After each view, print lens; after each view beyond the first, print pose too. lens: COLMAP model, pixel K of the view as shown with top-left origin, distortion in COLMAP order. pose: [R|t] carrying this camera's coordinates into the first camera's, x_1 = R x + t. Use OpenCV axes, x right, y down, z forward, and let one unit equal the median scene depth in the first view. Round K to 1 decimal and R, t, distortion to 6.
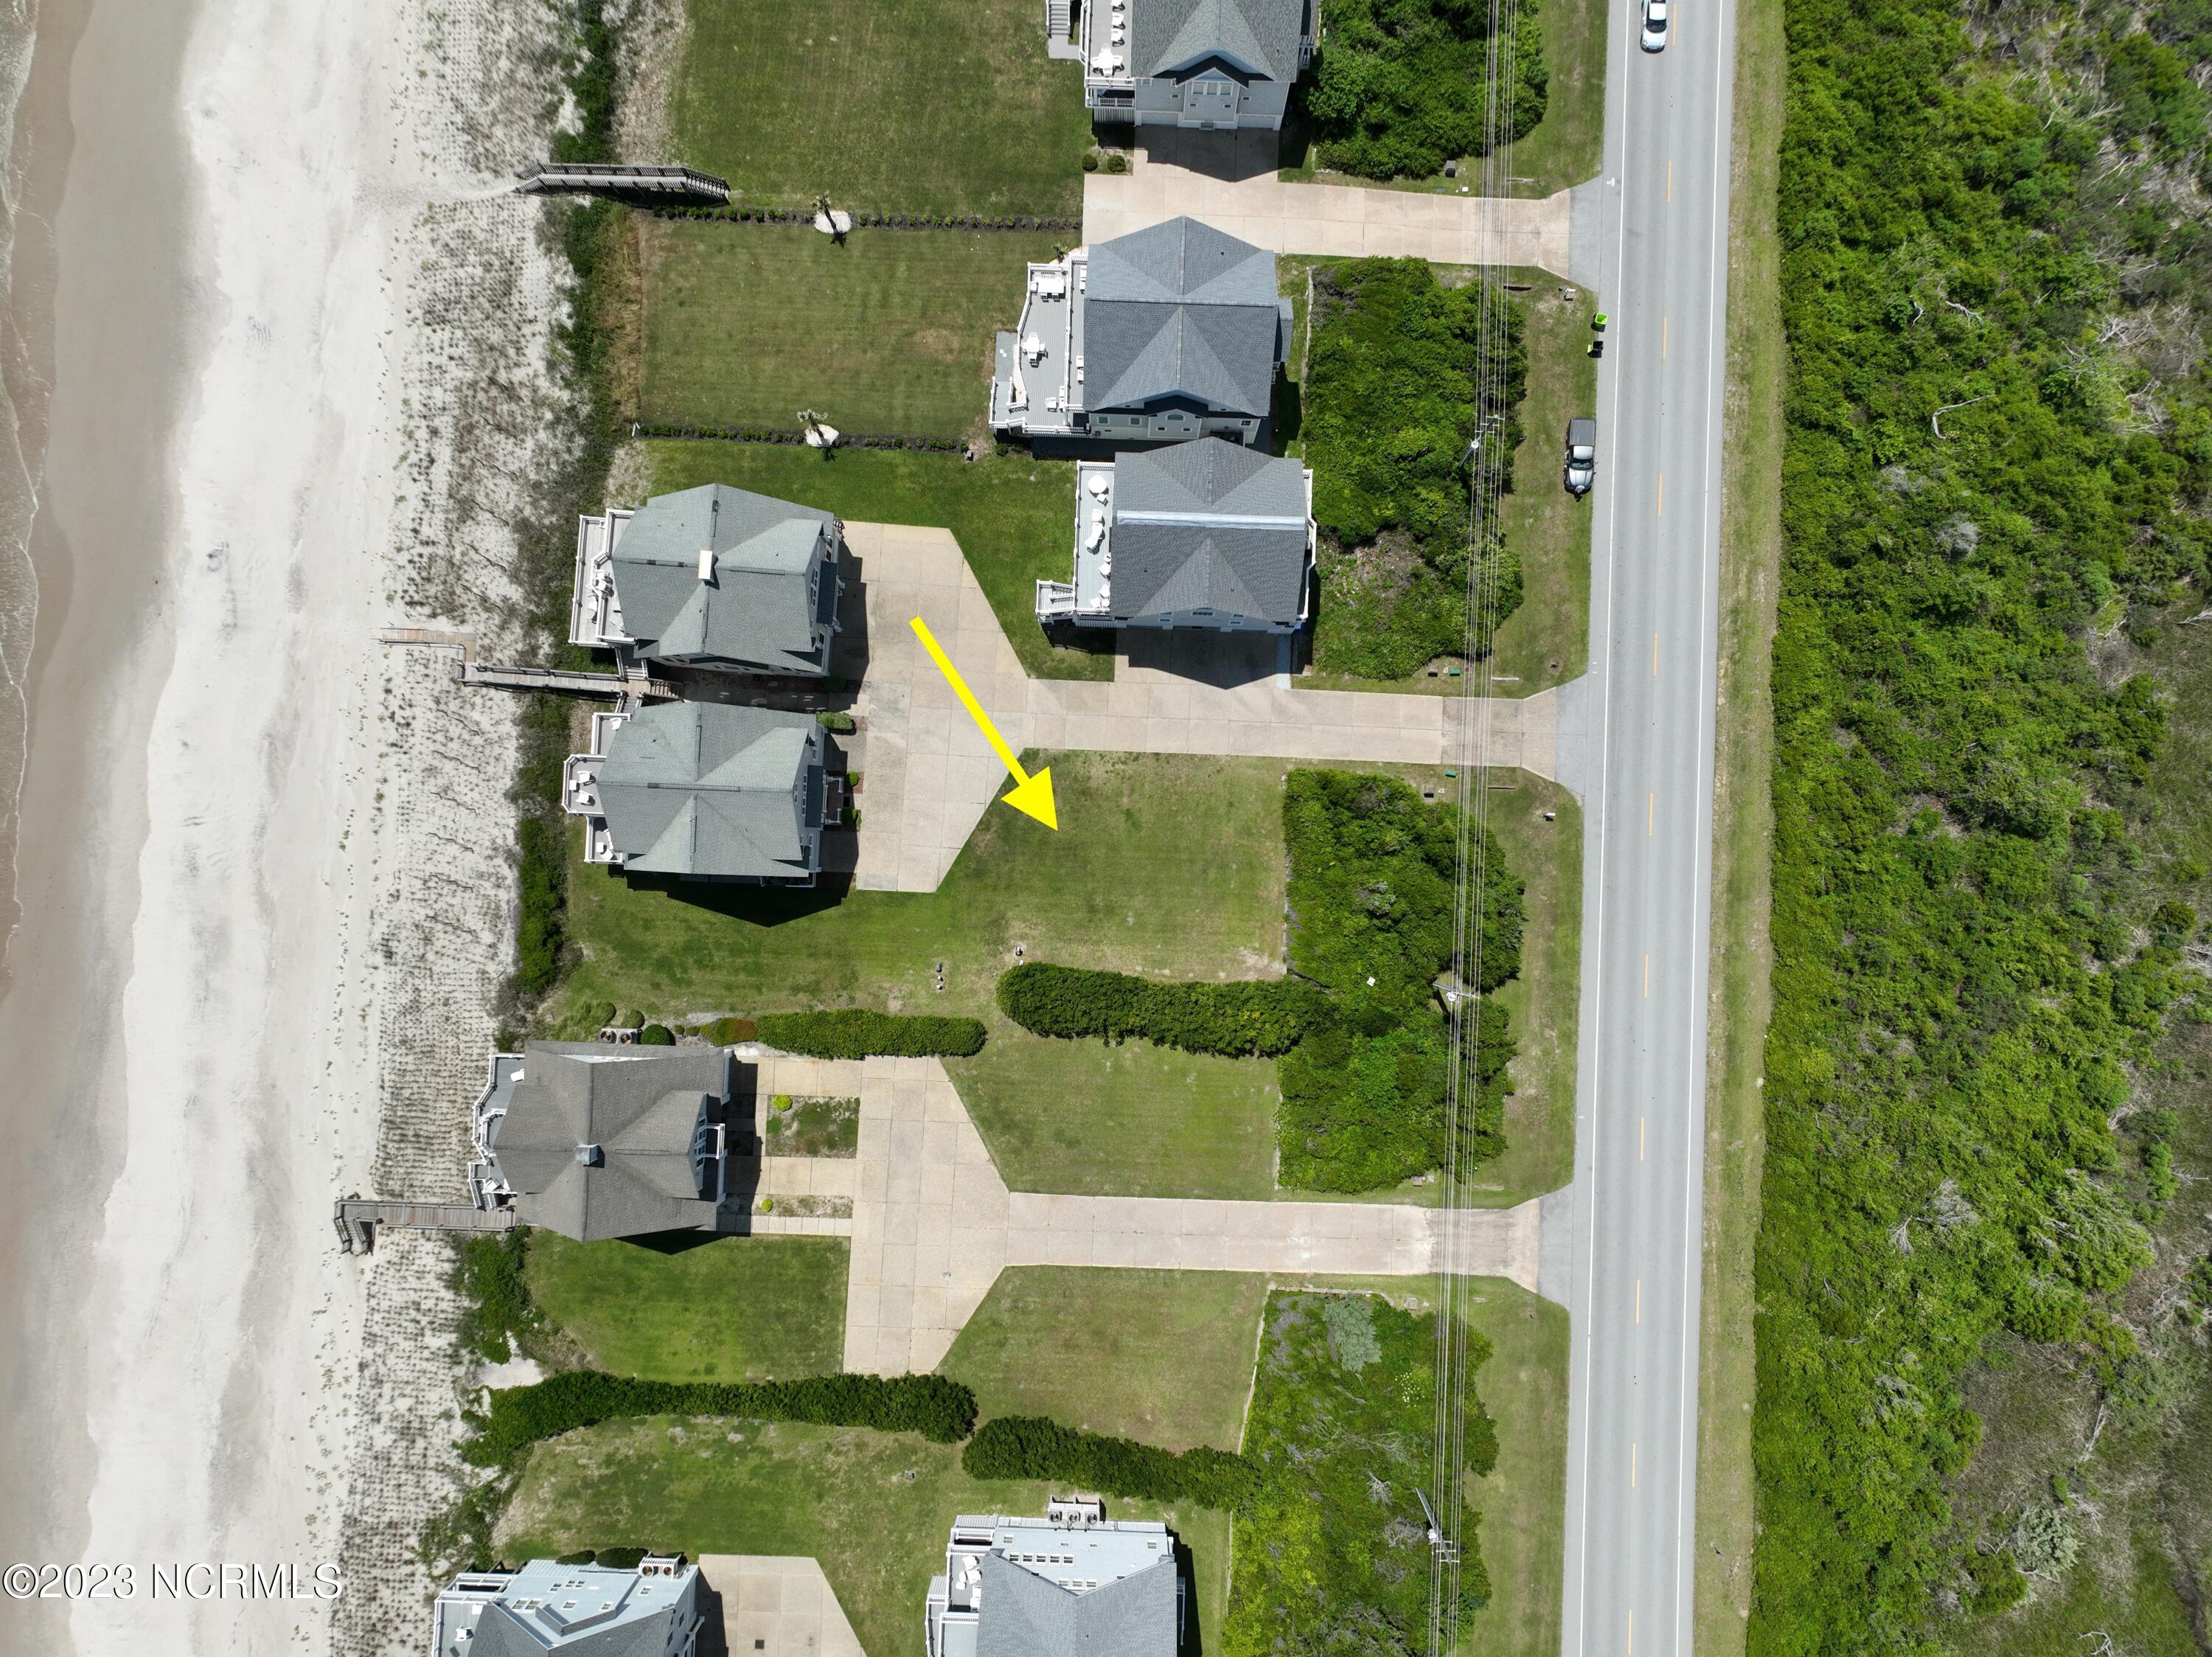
lens RADIAL K [[1576.8, 0, 1115.0], [0, 1576.8, 818.4], [0, 0, 1]] dist [0.001879, 0.015477]
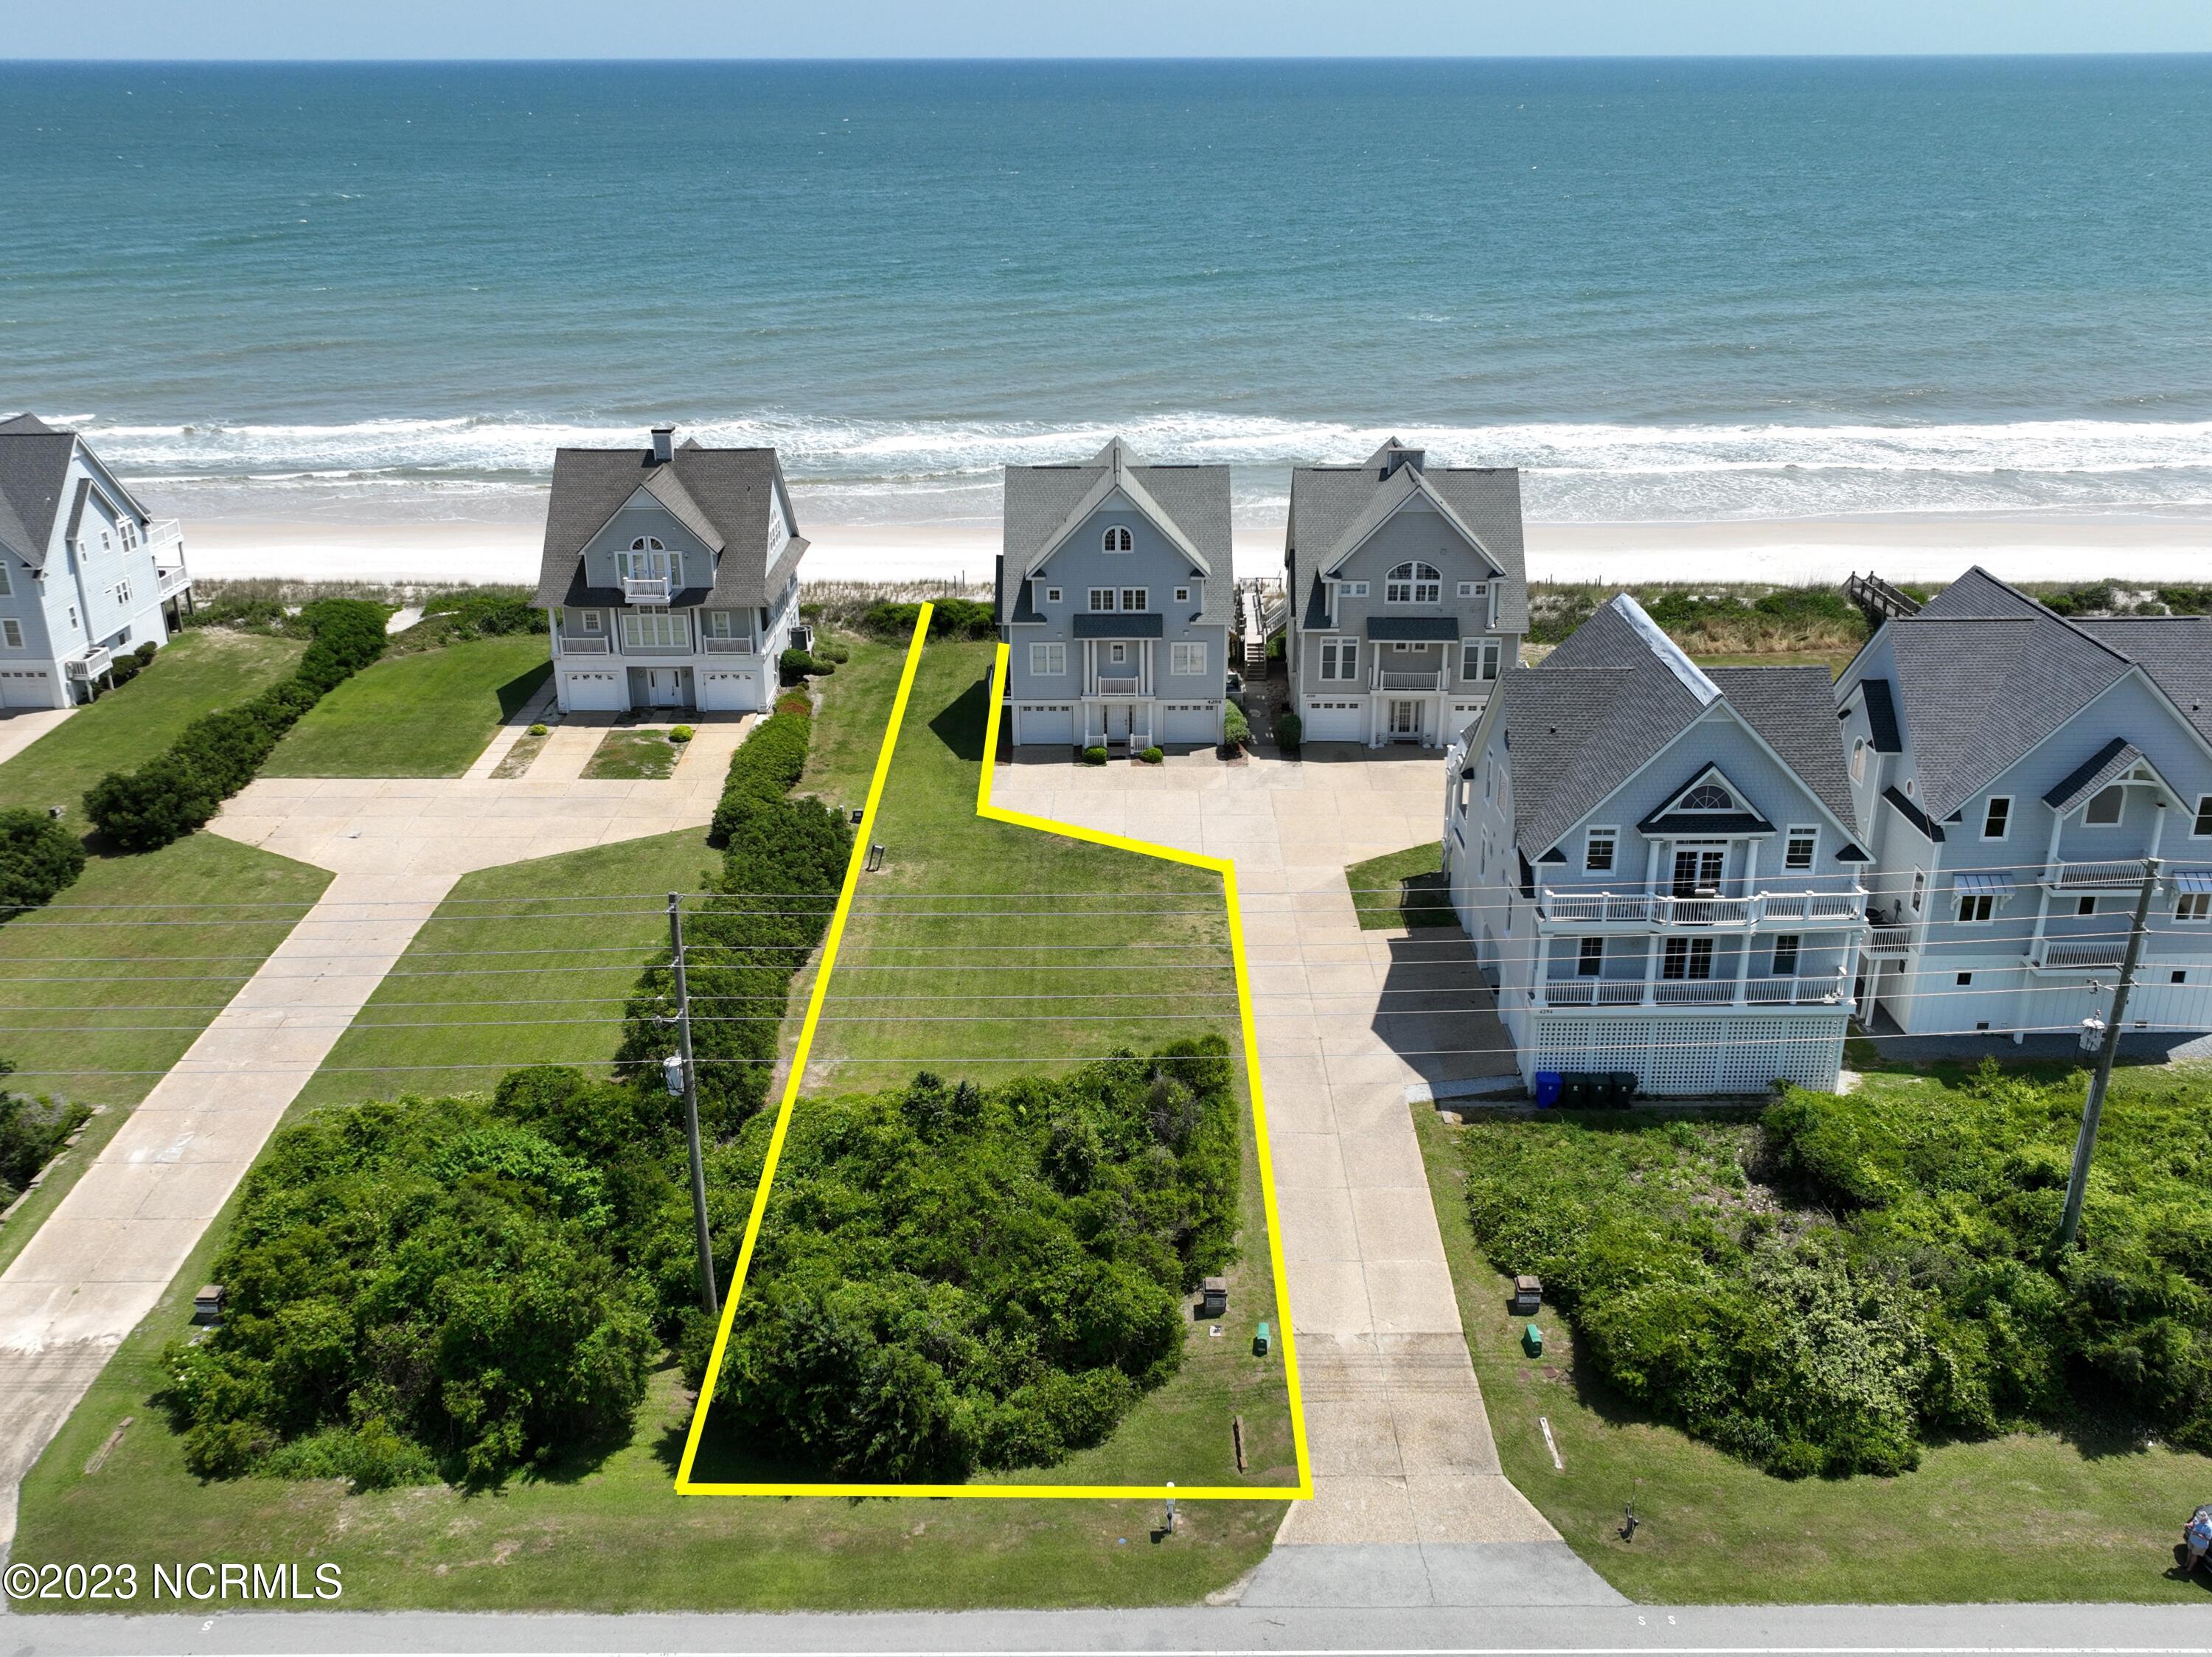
lens RADIAL K [[1928.4, 0, 1122.9], [0, 1928.4, 837.0], [0, 0, 1]] dist [0.010711, -0.003305]
pose [[0.044589, 0.386666, -0.921141, 0.598653], [-0.998158, 0.055217, -0.025139, 0.009592], [0.041142, 0.920565, 0.388416, 0.718115]]
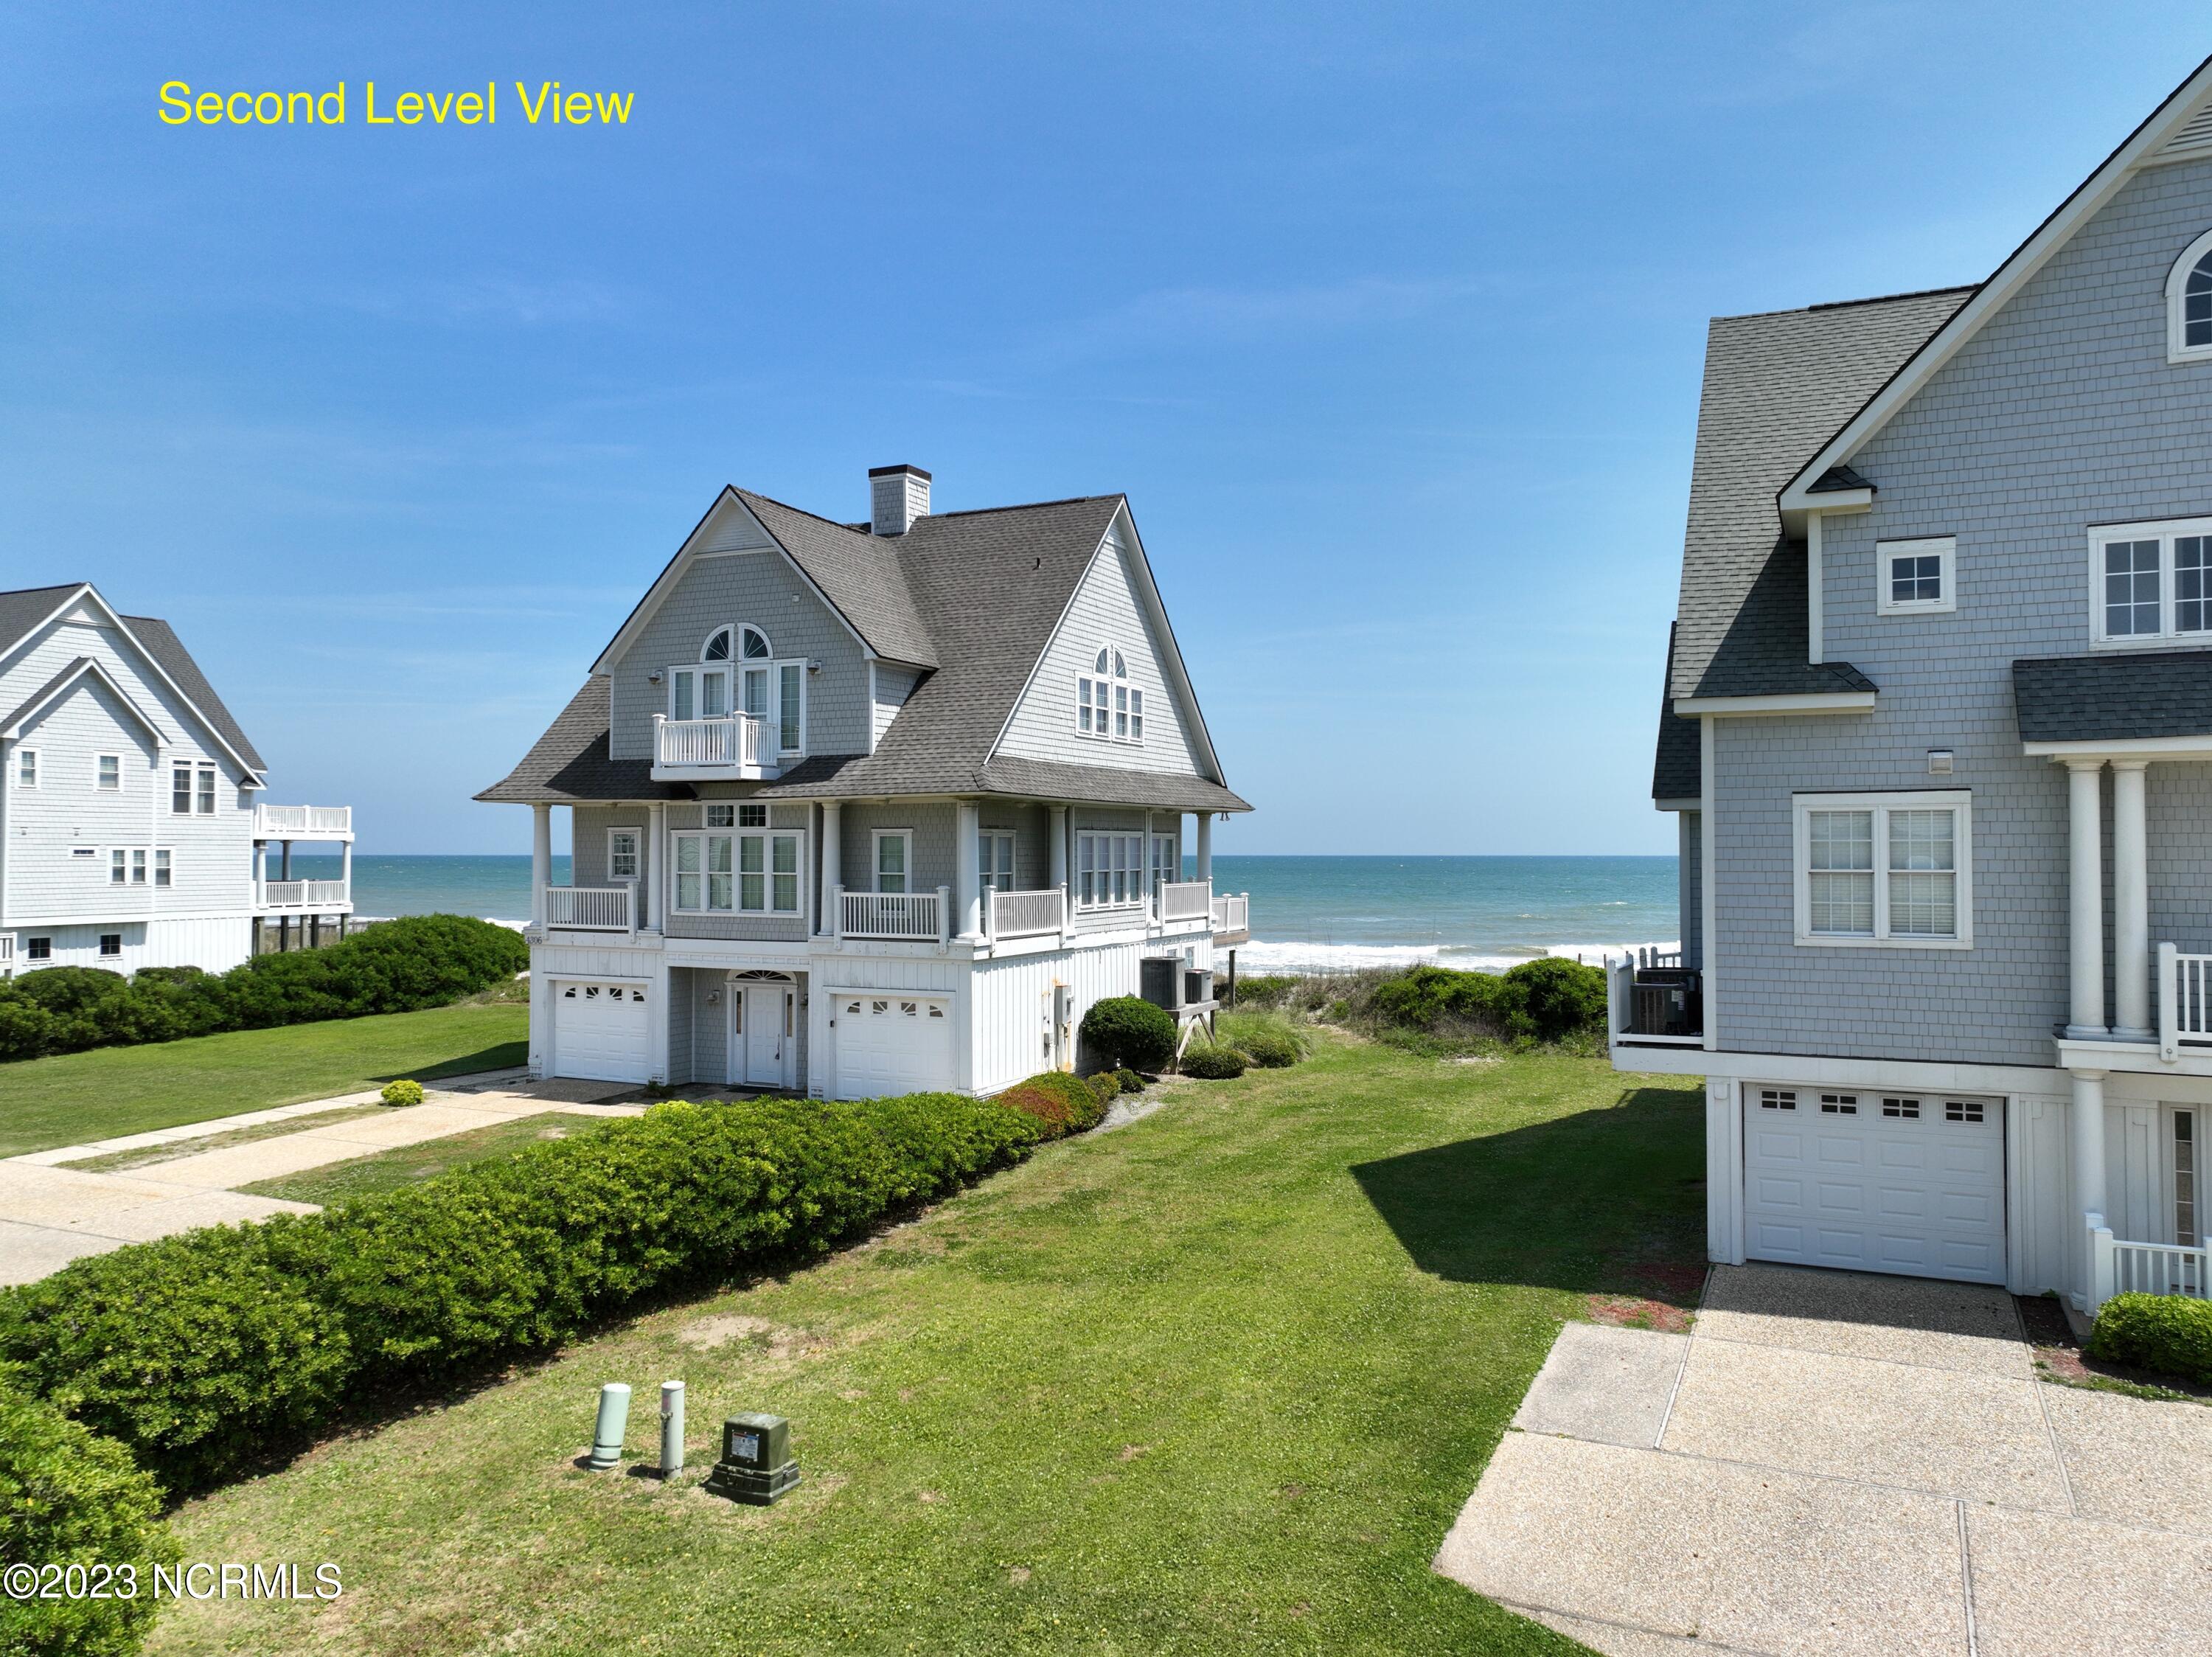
lens RADIAL K [[1576.8, 0, 1113.4], [0, 1576.8, 824.0], [0, 0, 1]] dist [0.001879, 0.015477]
pose [[-0.391202, -0.007853, -0.920271, -0.016628], [-0.919390, 0.047920, 0.390418, 0.024995], [0.041033, 0.998820, -0.025966, 0.961282]]
